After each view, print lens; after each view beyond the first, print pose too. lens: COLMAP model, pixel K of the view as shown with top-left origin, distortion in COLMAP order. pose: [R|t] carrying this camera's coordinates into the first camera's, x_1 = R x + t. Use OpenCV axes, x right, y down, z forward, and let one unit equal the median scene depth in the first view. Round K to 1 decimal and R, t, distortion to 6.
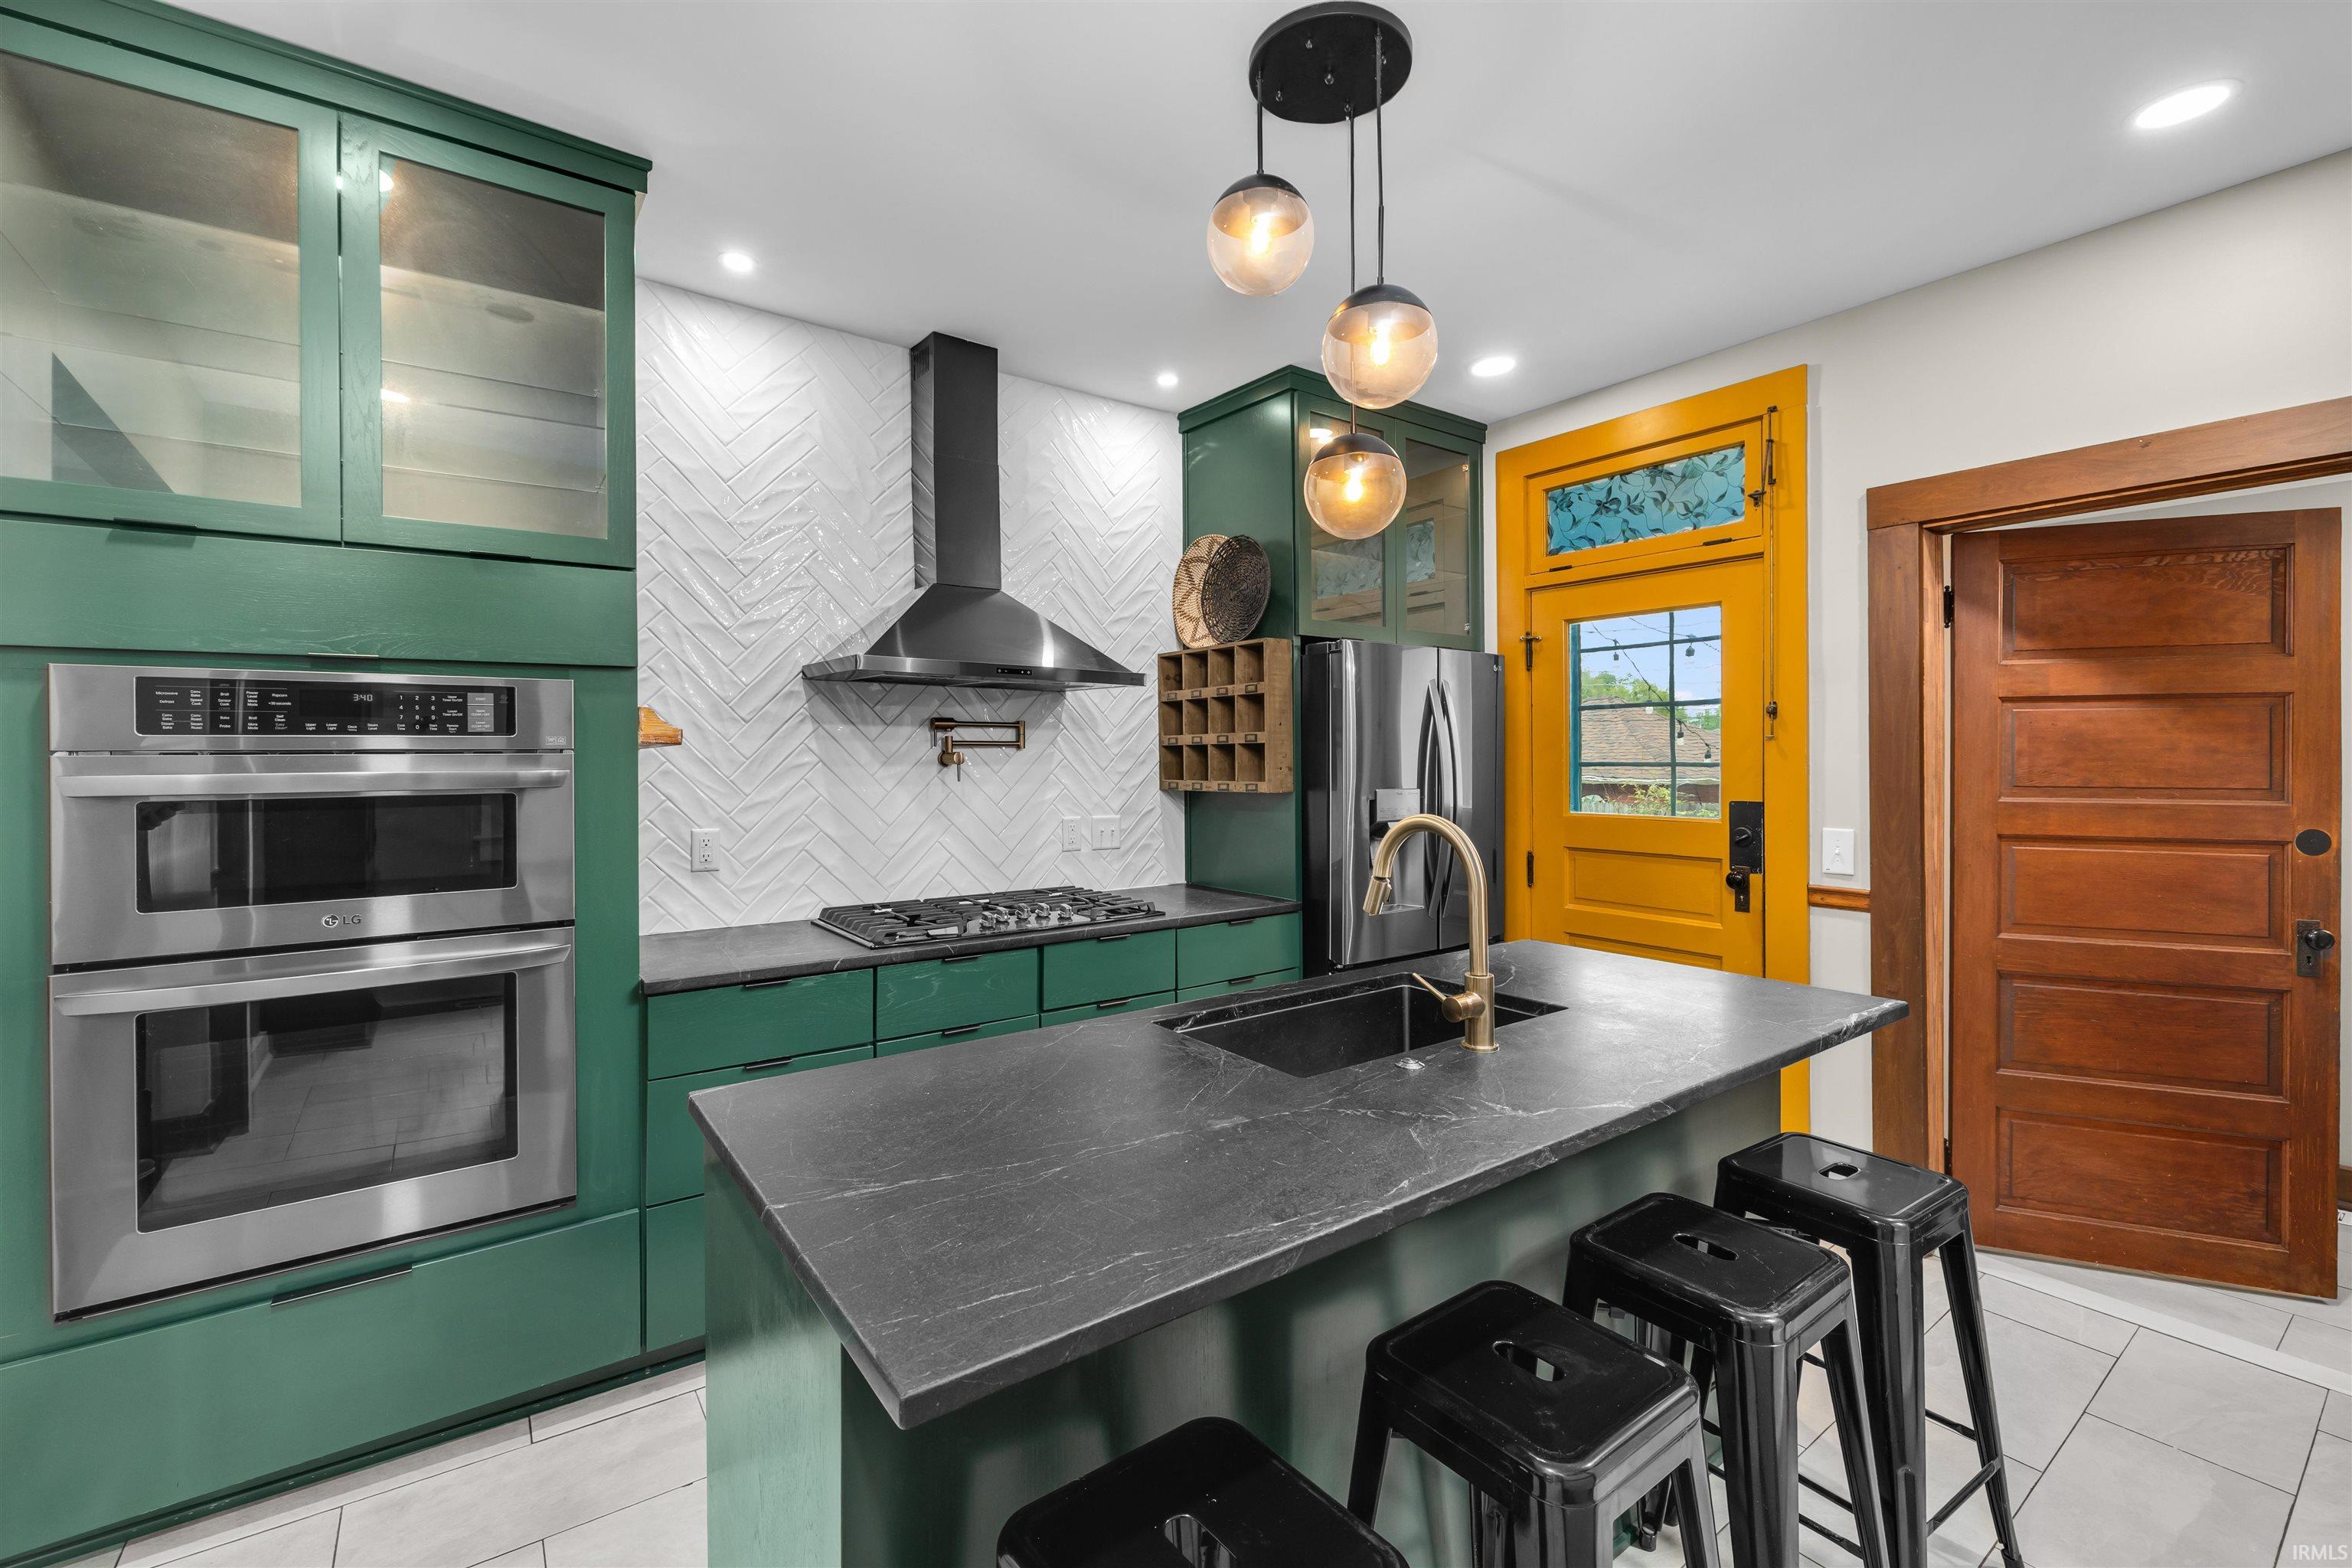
lens RADIAL K [[1000.6, 0, 1160.0], [0, 1000.6, 751.5], [0, 0, 1]] dist [-0.001507, -0.000930]
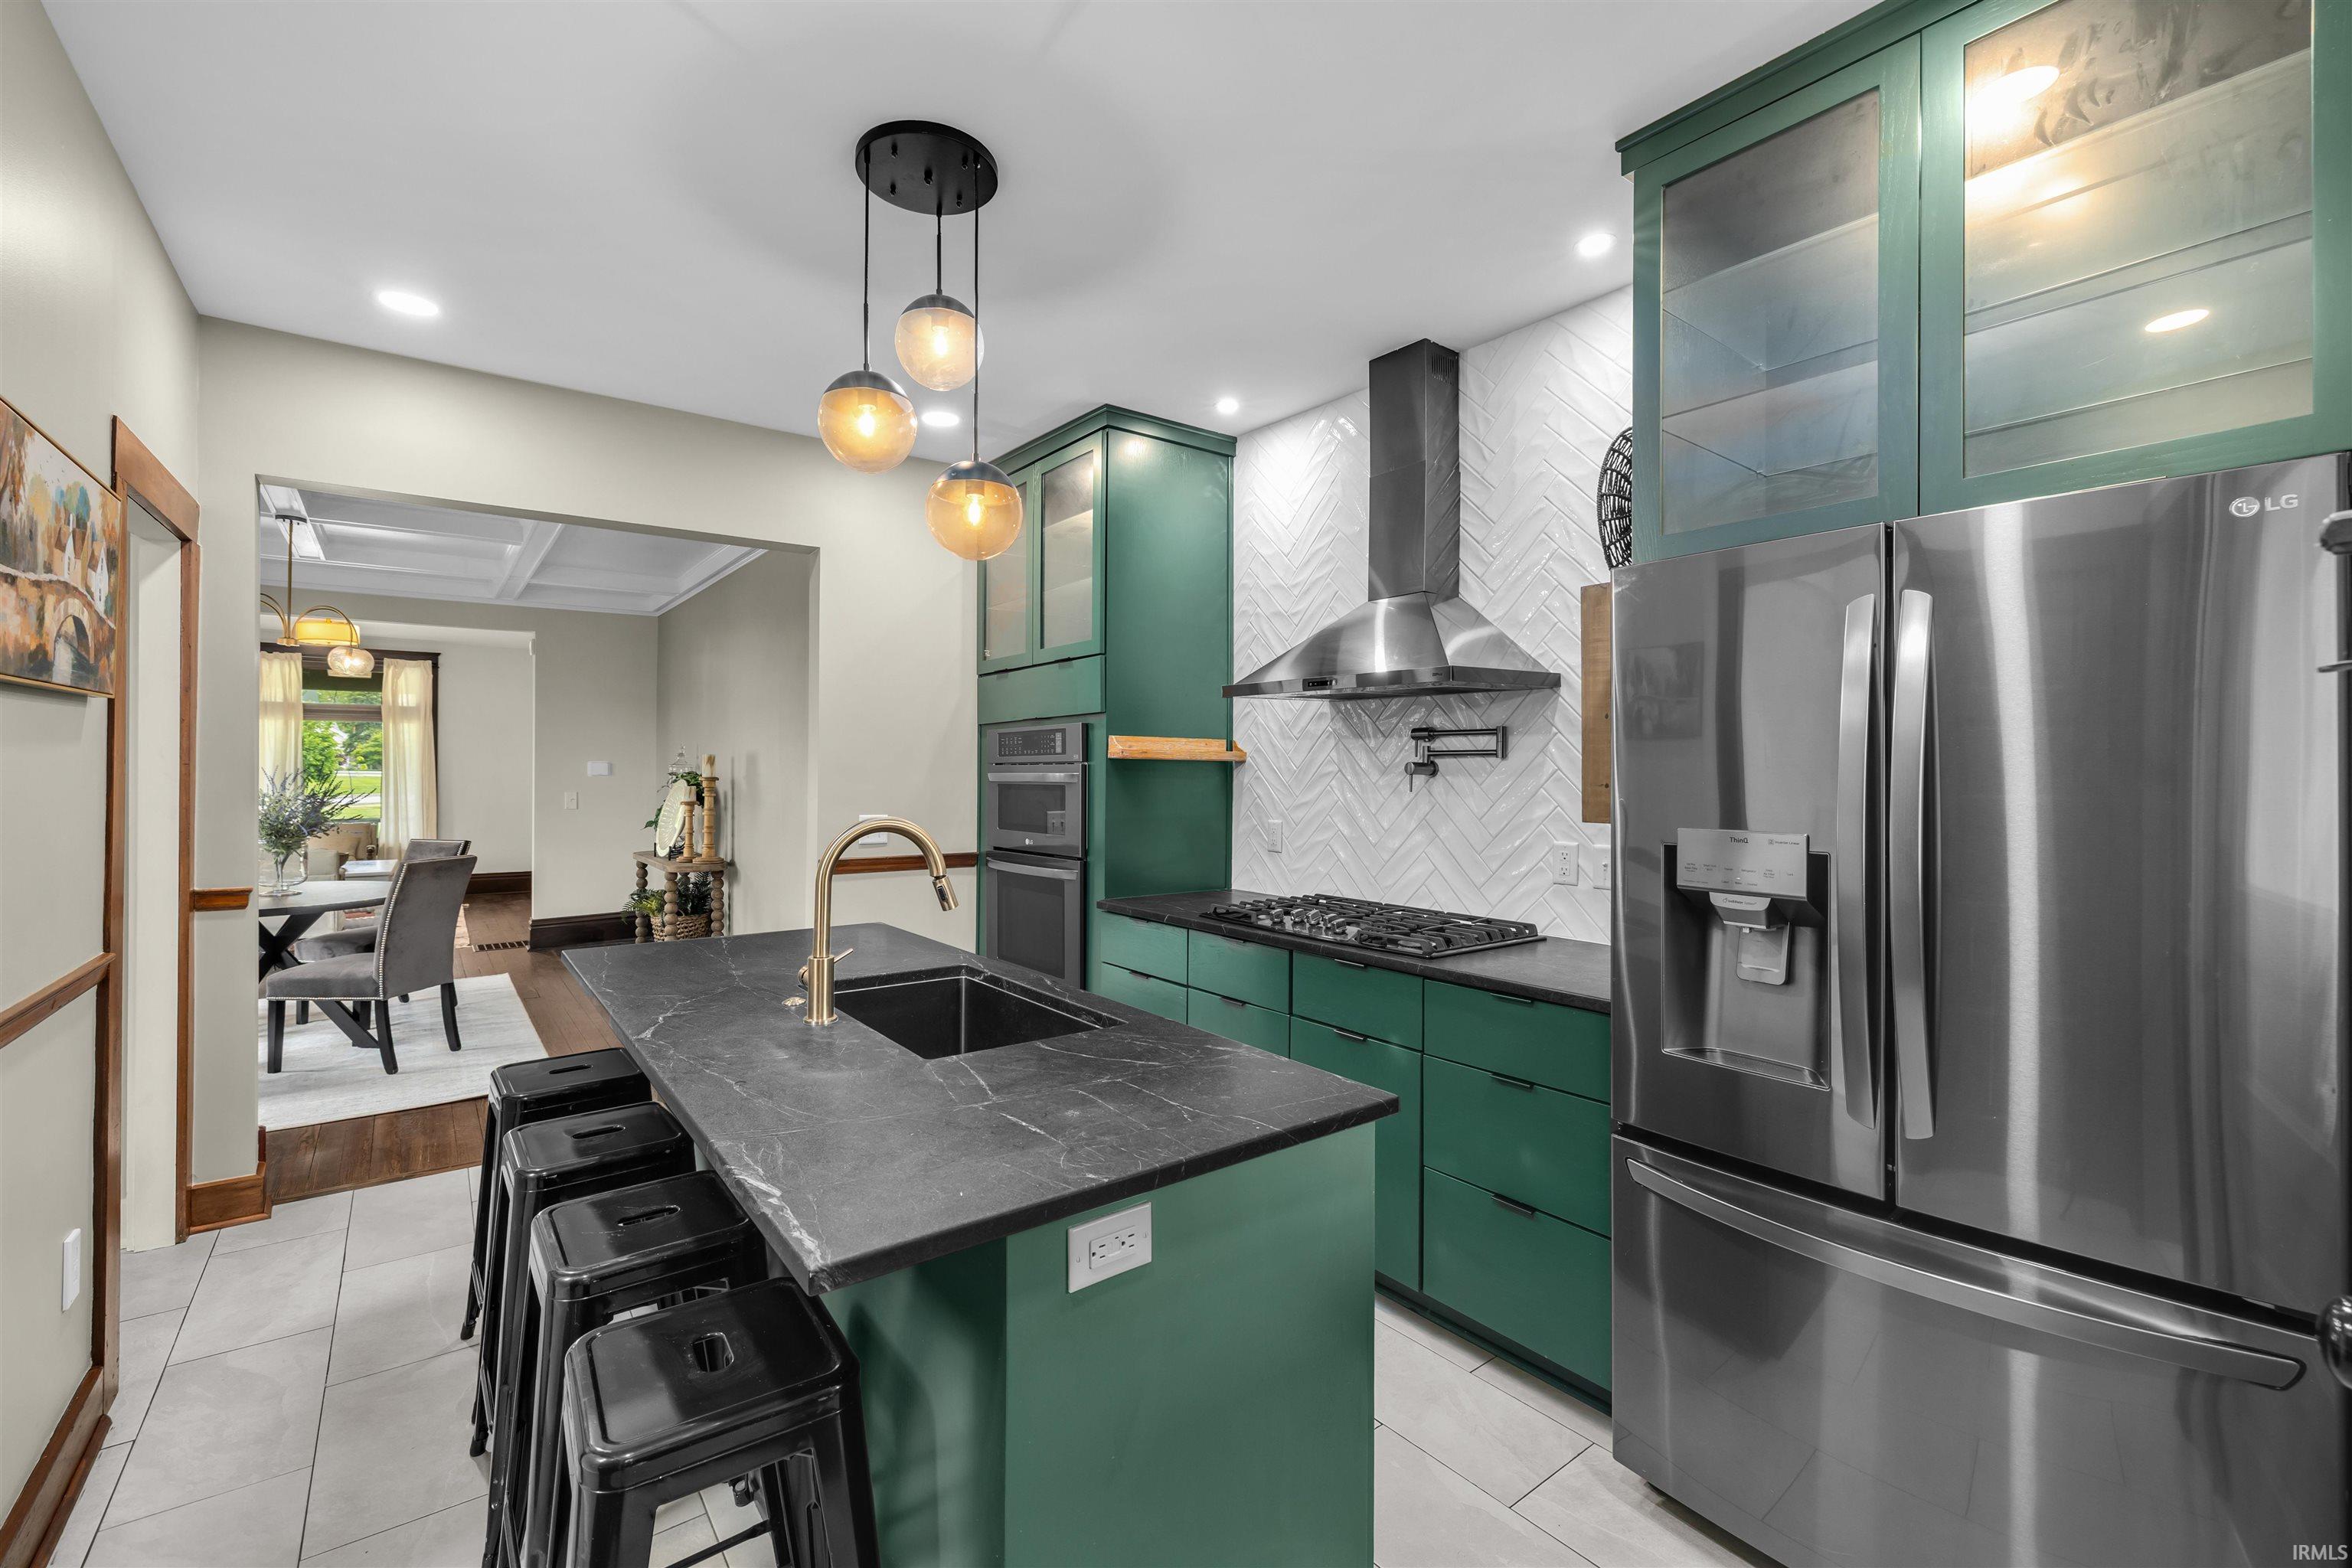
lens RADIAL K [[1000.6, 0, 1180.6], [0, 1000.6, 769.6], [0, 0, 1]] dist [-0.001507, -0.000930]
pose [[0.028098, 0.001938, -0.999603, 0.862715], [0.001507, 0.999997, 0.001981, 0.006173], [0.999604, -0.001562, 0.028095, 0.816368]]
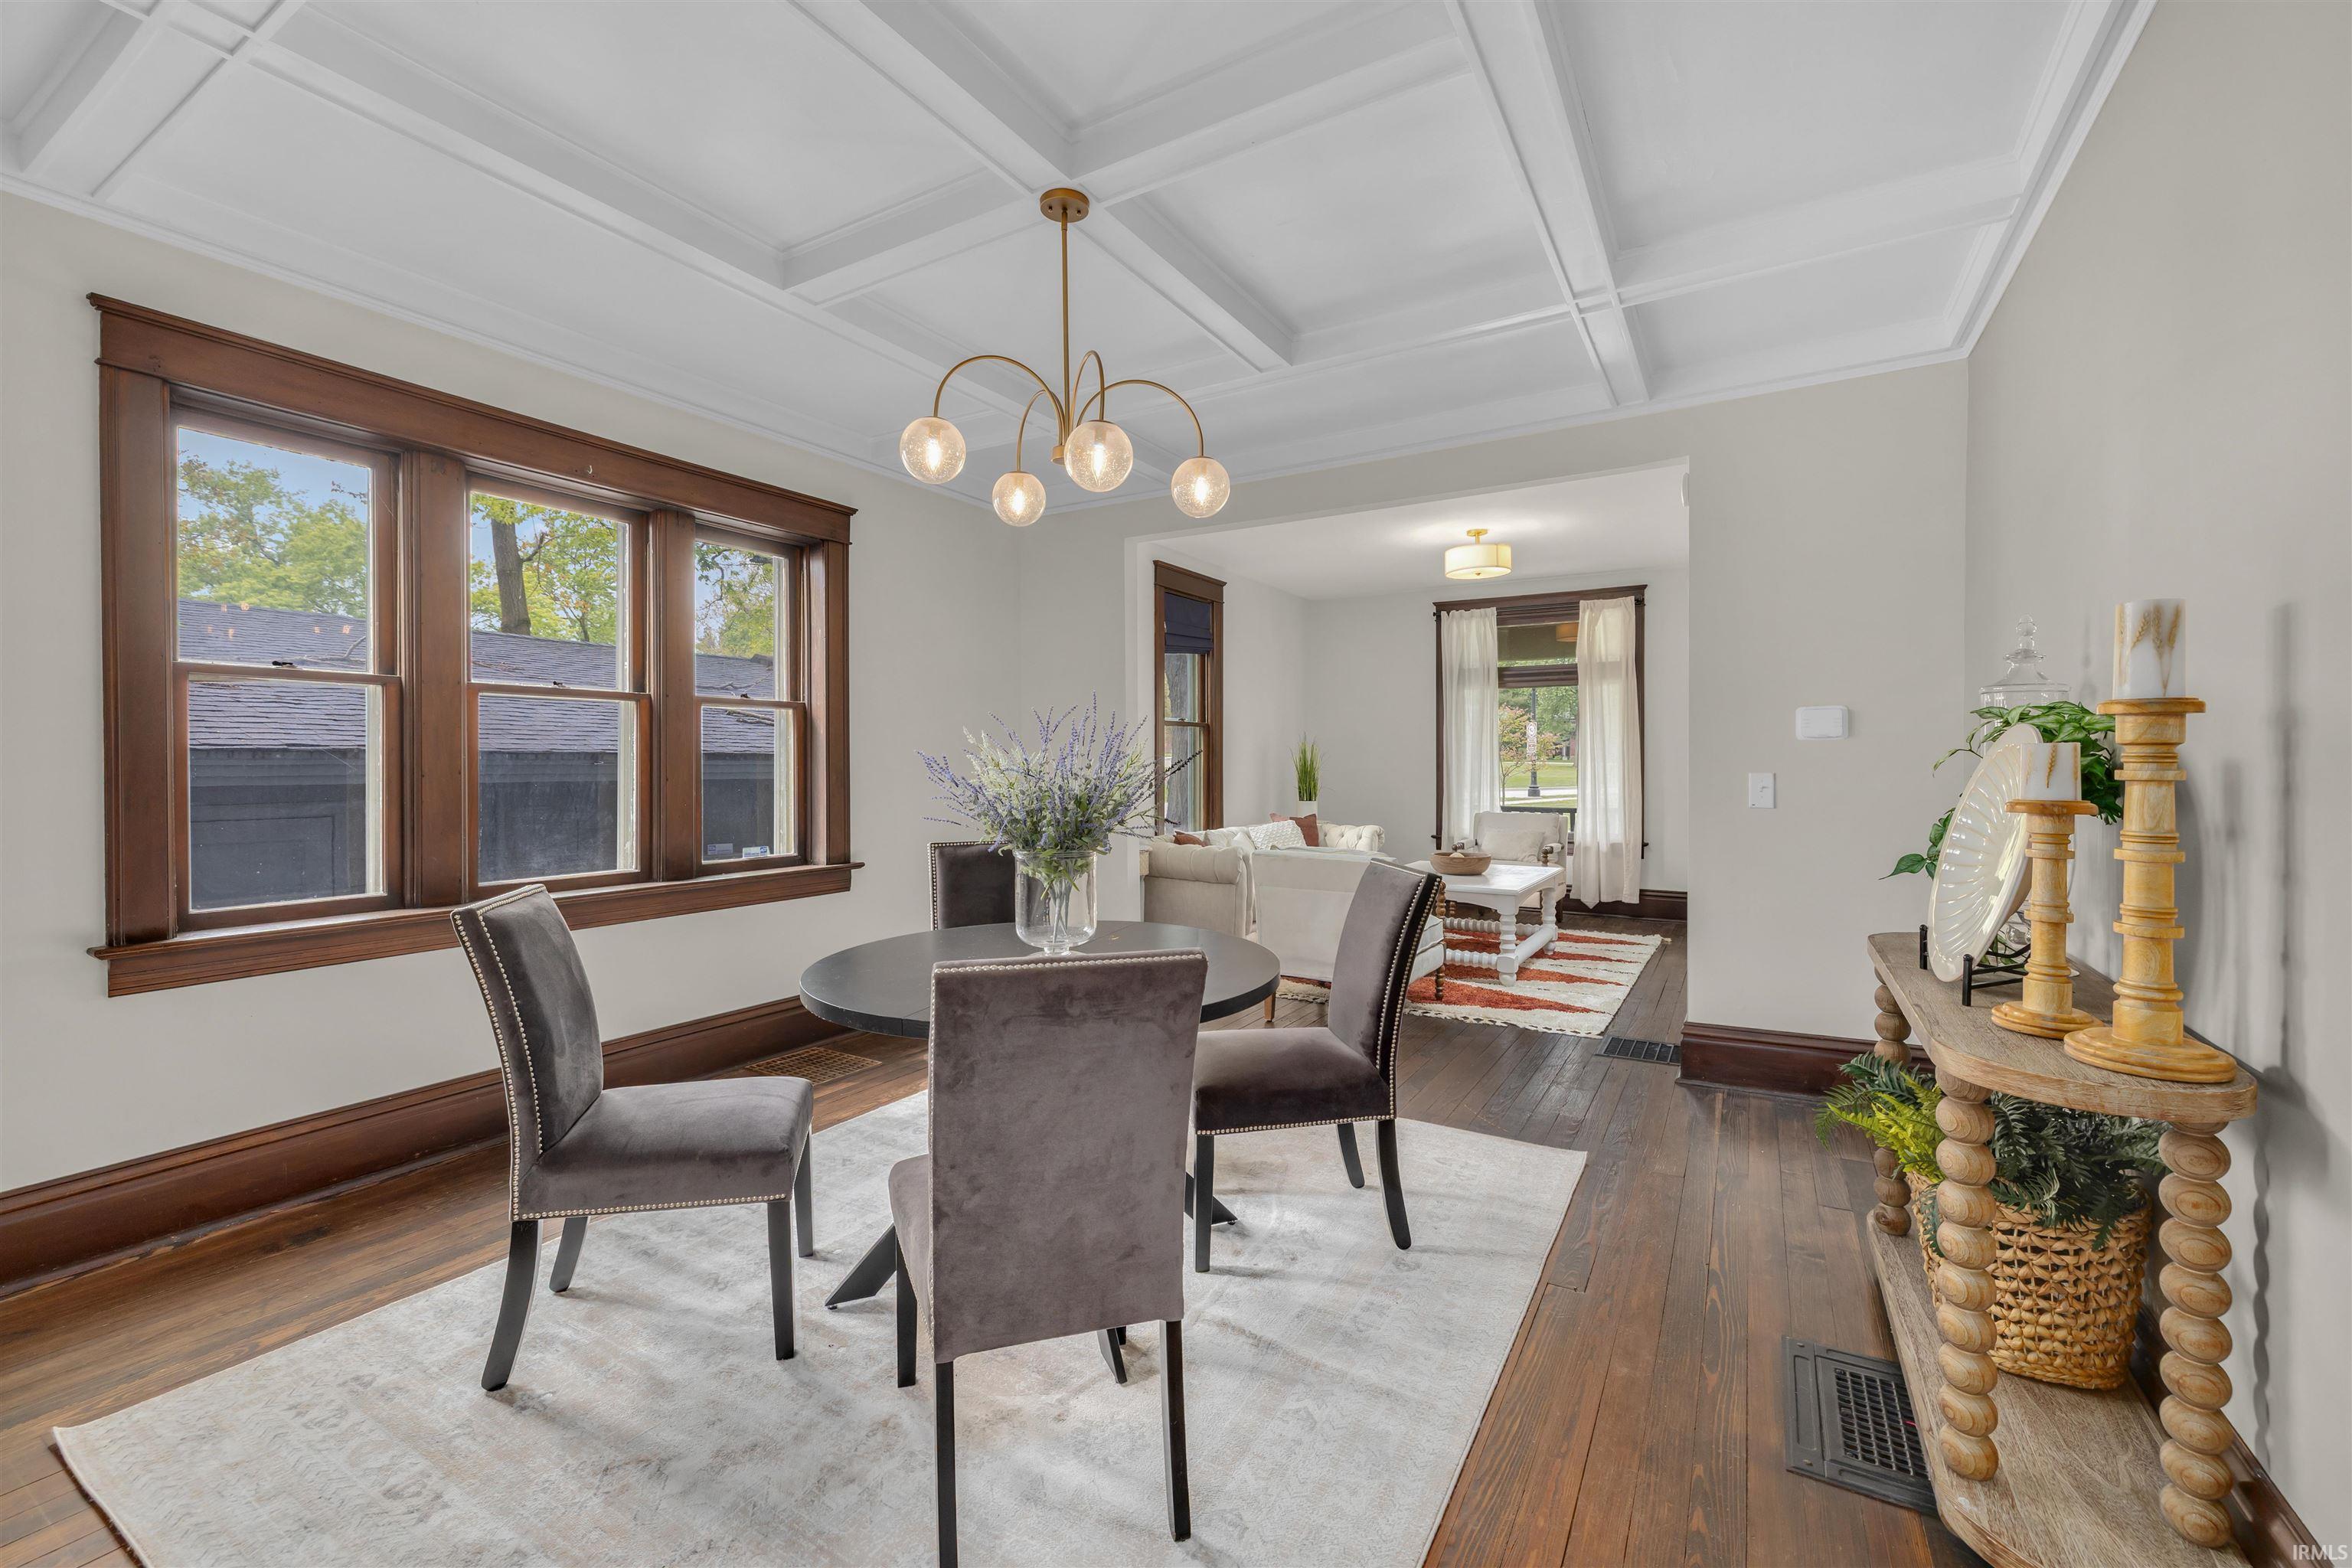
lens RADIAL K [[1000.6, 0, 1140.1], [0, 1000.6, 763.0], [0, 0, 1]] dist [-0.001507, -0.000930]
pose [[-0.923244, 0.005110, -0.384179, -0.645426], [0.005761, 0.999983, -0.000543, 0.053982], [0.384170, -0.002715, -0.923258, 0.135233]]
